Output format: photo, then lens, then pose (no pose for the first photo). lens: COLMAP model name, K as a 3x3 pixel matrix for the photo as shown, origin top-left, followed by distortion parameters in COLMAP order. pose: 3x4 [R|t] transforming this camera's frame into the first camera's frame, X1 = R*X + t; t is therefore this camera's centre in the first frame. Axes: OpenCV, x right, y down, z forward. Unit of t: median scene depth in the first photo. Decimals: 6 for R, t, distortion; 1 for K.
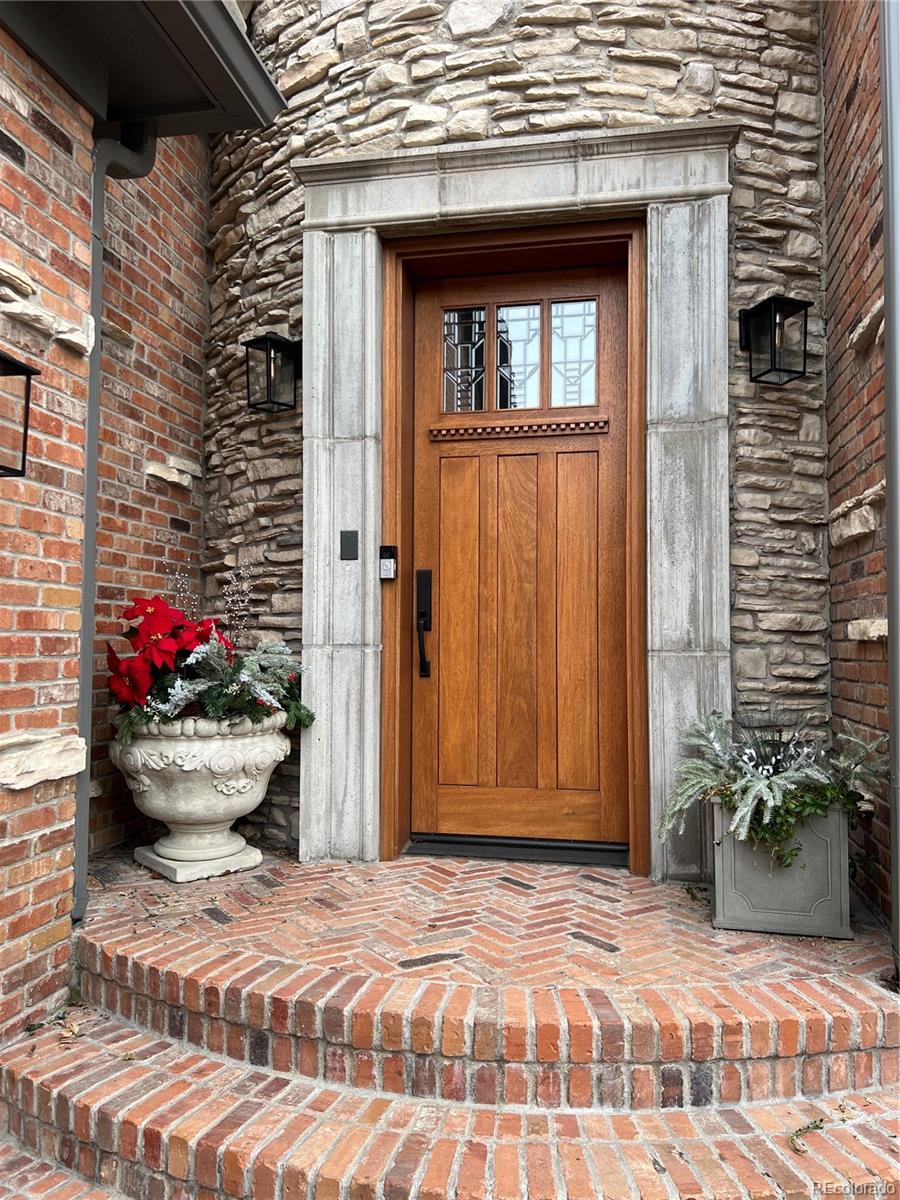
lens RADIAL K [[903.7, 0, 450.0], [0, 903.7, 600.0], [0, 0, 1]] dist [-0.000457, -0.000018]
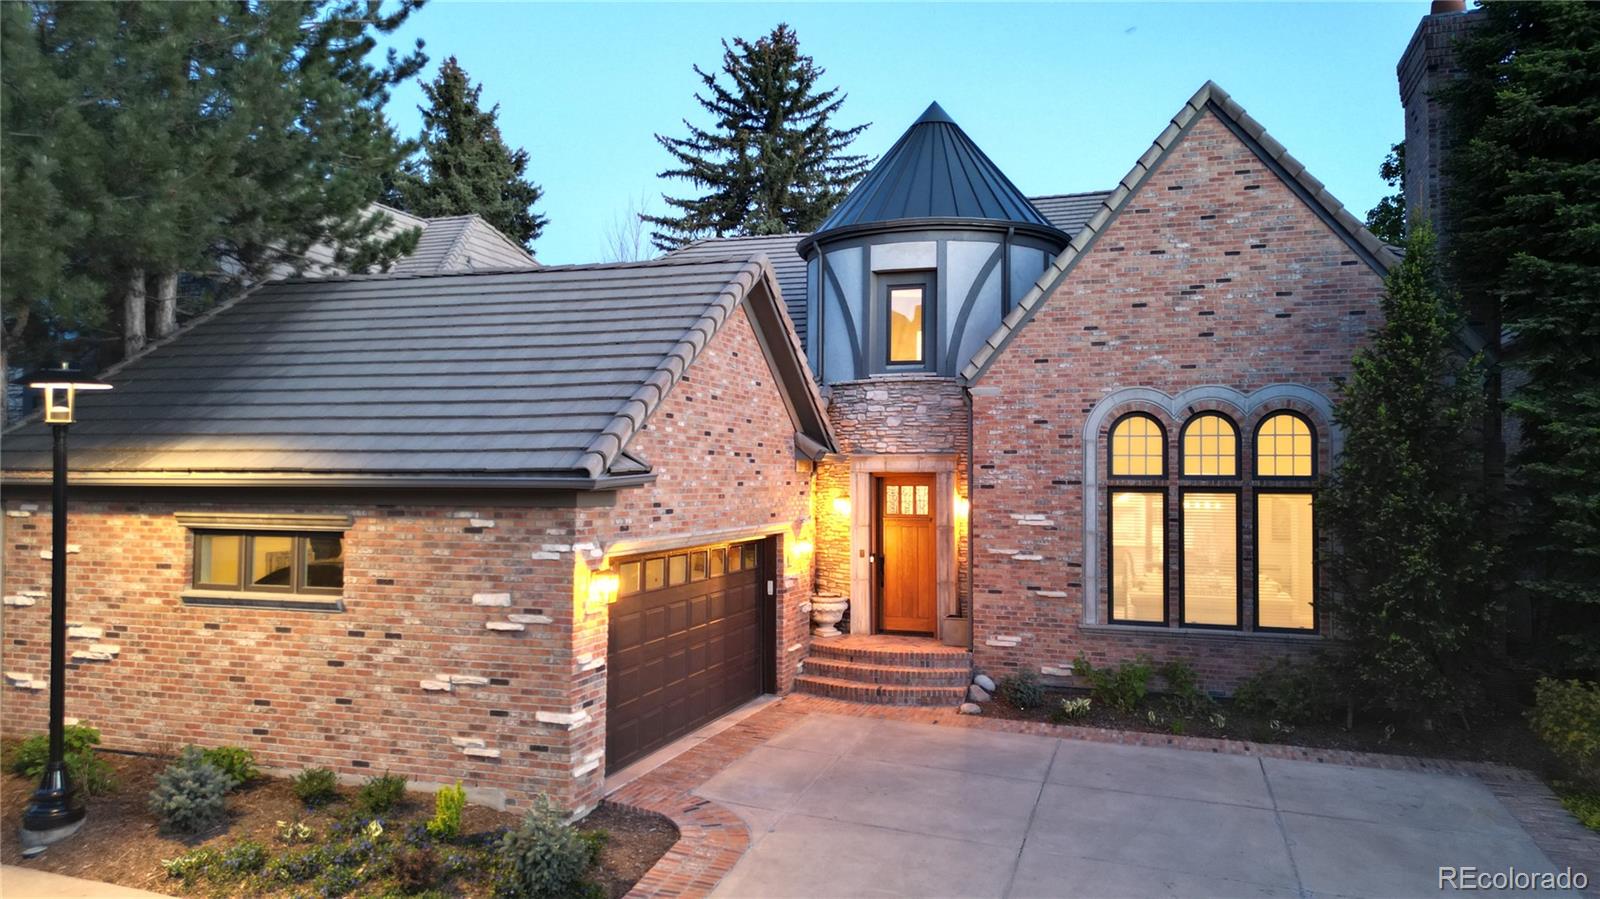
lens RADIAL K [[1130.3, 0, 800.0], [0, 1130.3, 449.5], [0, 0, 1]] dist [0.021993, -0.001400]
pose [[0.993326, -0.003795, -0.115275, 0.187662], [0.005895, 0.999823, 0.017878, -0.603626], [0.115187, -0.018438, 0.993173, -3.879855]]
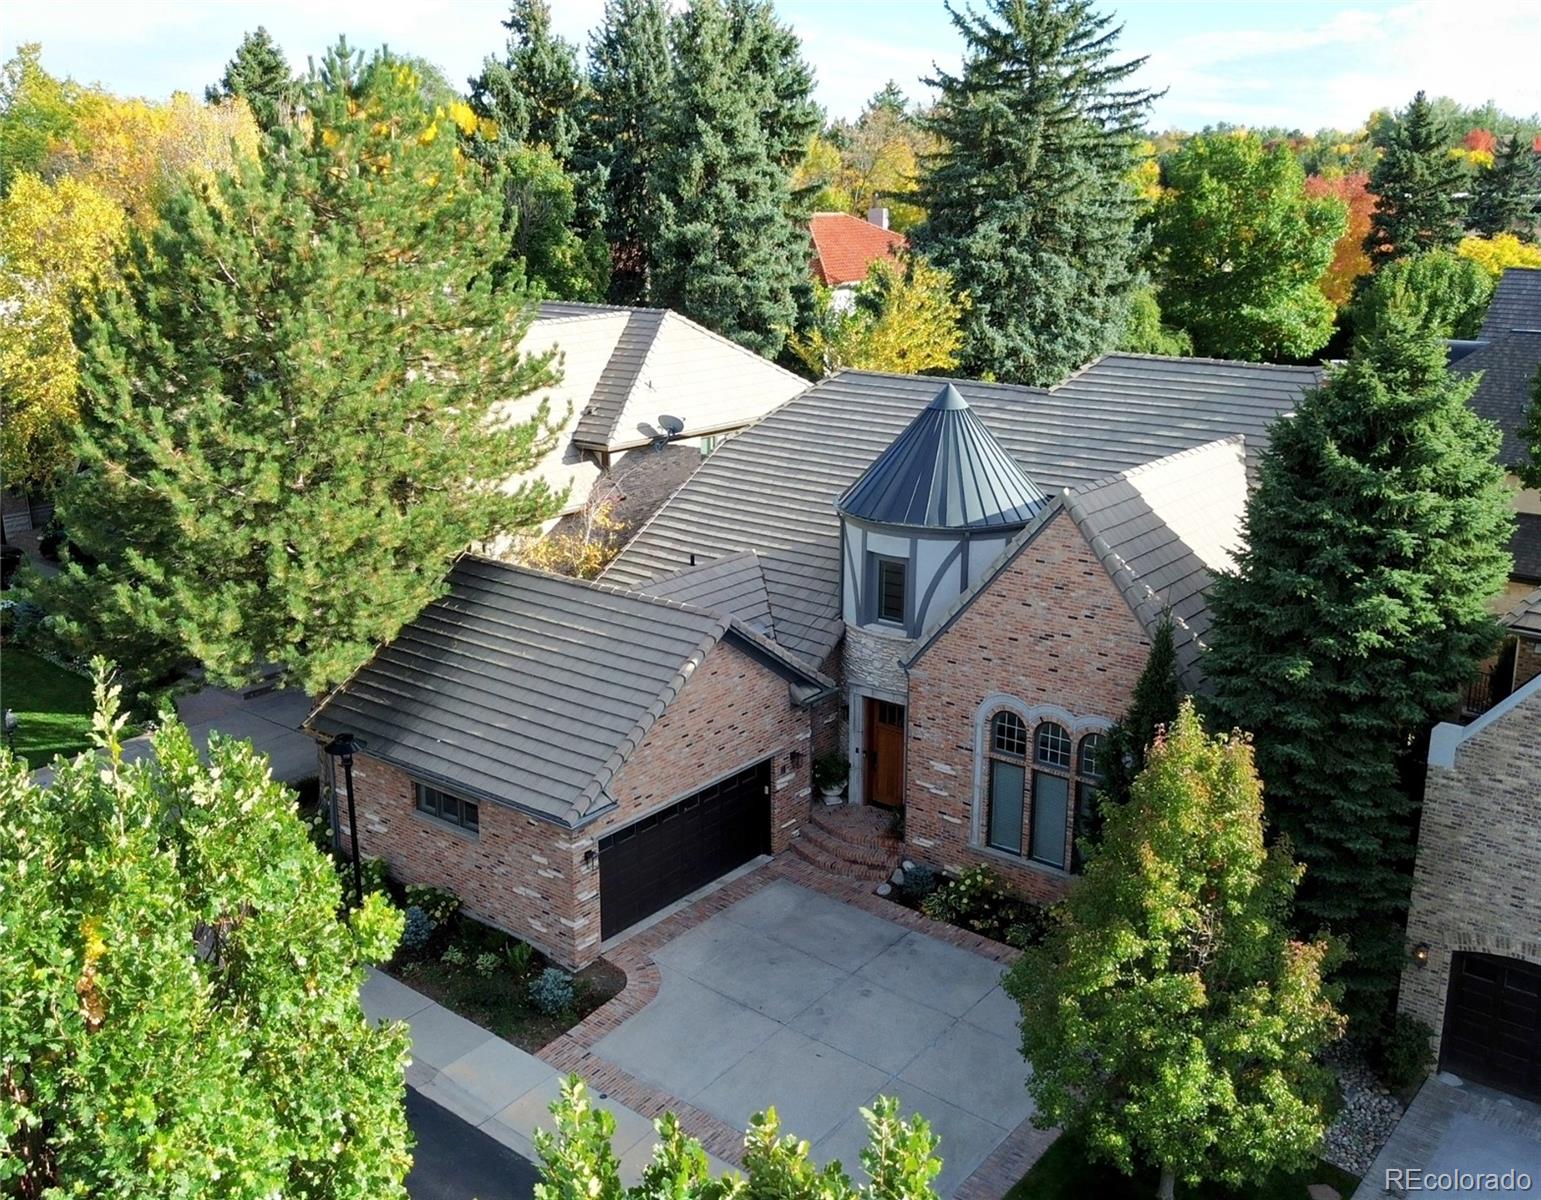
lens RADIAL K [[1541.3, 0, 740.1], [0, 1541.3, 597.7], [0, 0, 1]] dist [0.106052, 0.003209]
pose [[0.883153, 0.118730, -0.453811, 3.365082], [0.032369, 0.949707, 0.311464, -3.845514], [0.467967, -0.289760, 0.834893, -6.782873]]
